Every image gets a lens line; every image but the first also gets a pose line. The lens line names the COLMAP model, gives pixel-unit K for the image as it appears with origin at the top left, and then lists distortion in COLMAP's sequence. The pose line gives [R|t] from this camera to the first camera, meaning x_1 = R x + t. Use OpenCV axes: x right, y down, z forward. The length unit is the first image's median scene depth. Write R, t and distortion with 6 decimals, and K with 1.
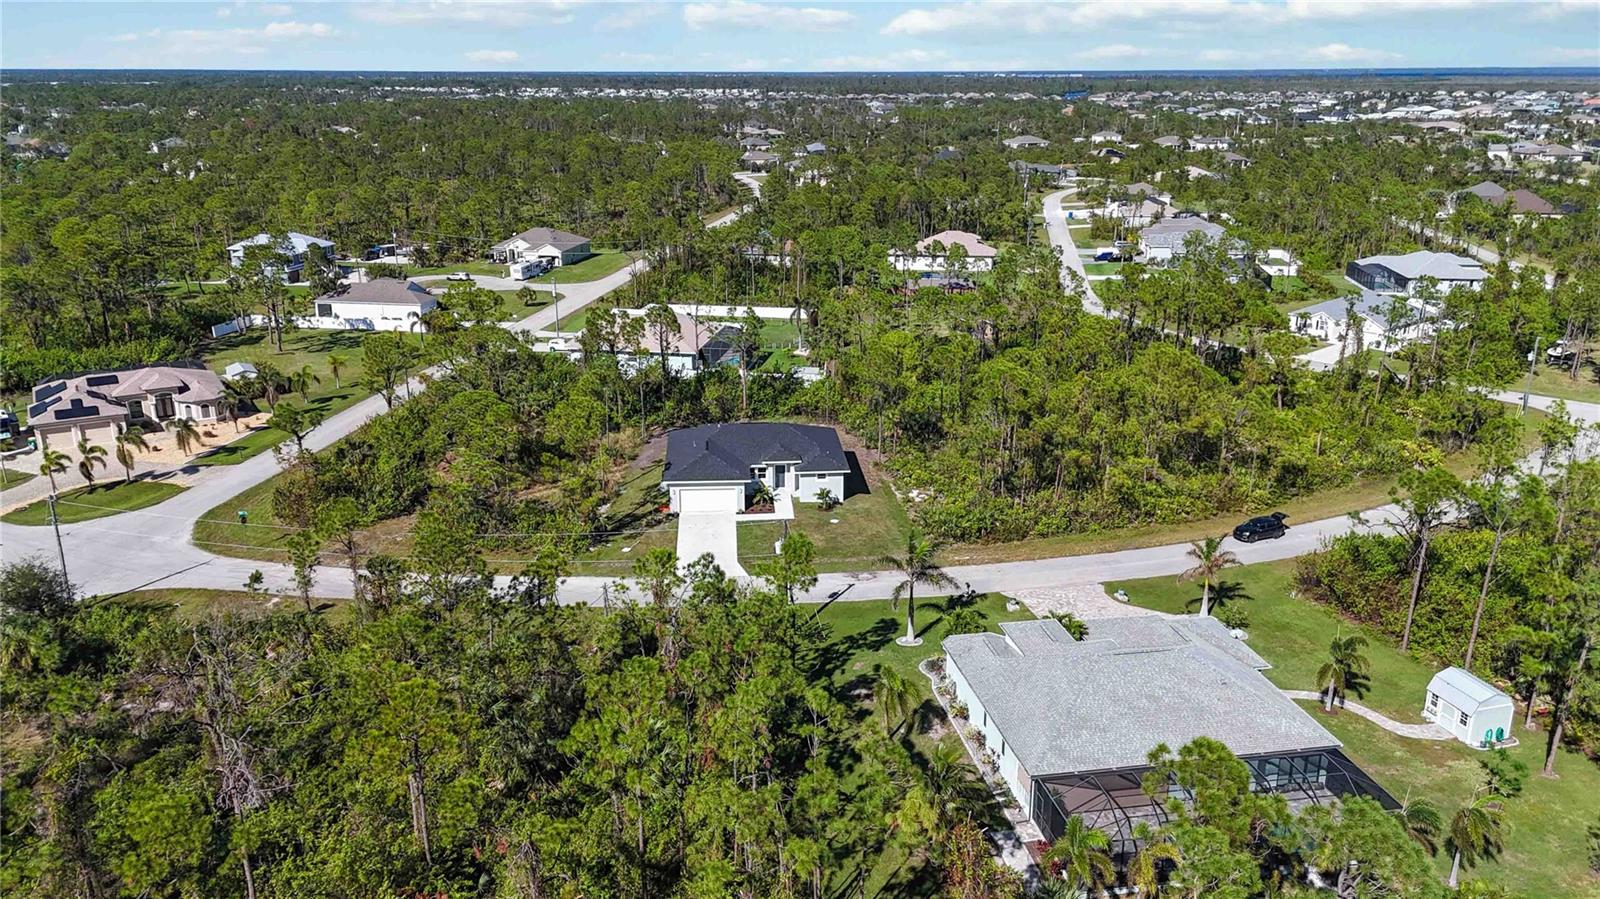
lens RADIAL K [[1157.2, 0, 798.6], [0, 1157.2, 442.6], [0, 0, 1]] dist [0.049627, -0.020516]
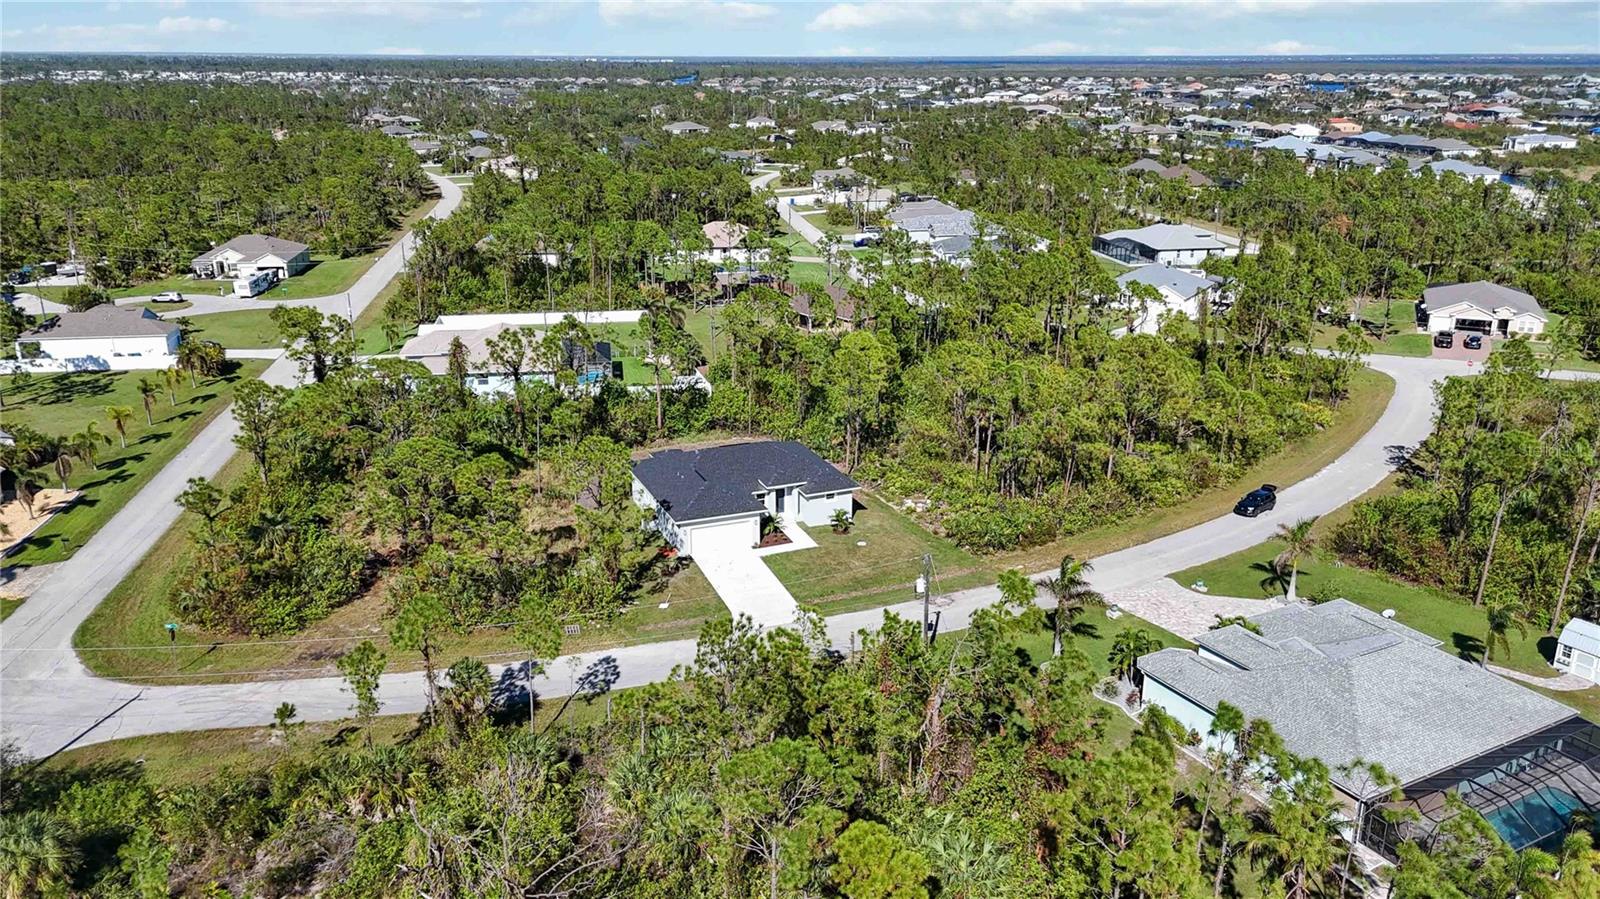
lens RADIAL K [[1157.2, 0, 796.7], [0, 1157.2, 450.5], [0, 0, 1]] dist [0.049627, -0.020516]
pose [[0.951307, -0.097229, 0.292509, -0.209841], [0.092021, 0.995257, 0.031545, -0.030117], [-0.294189, -0.003092, 0.955742, 0.092900]]
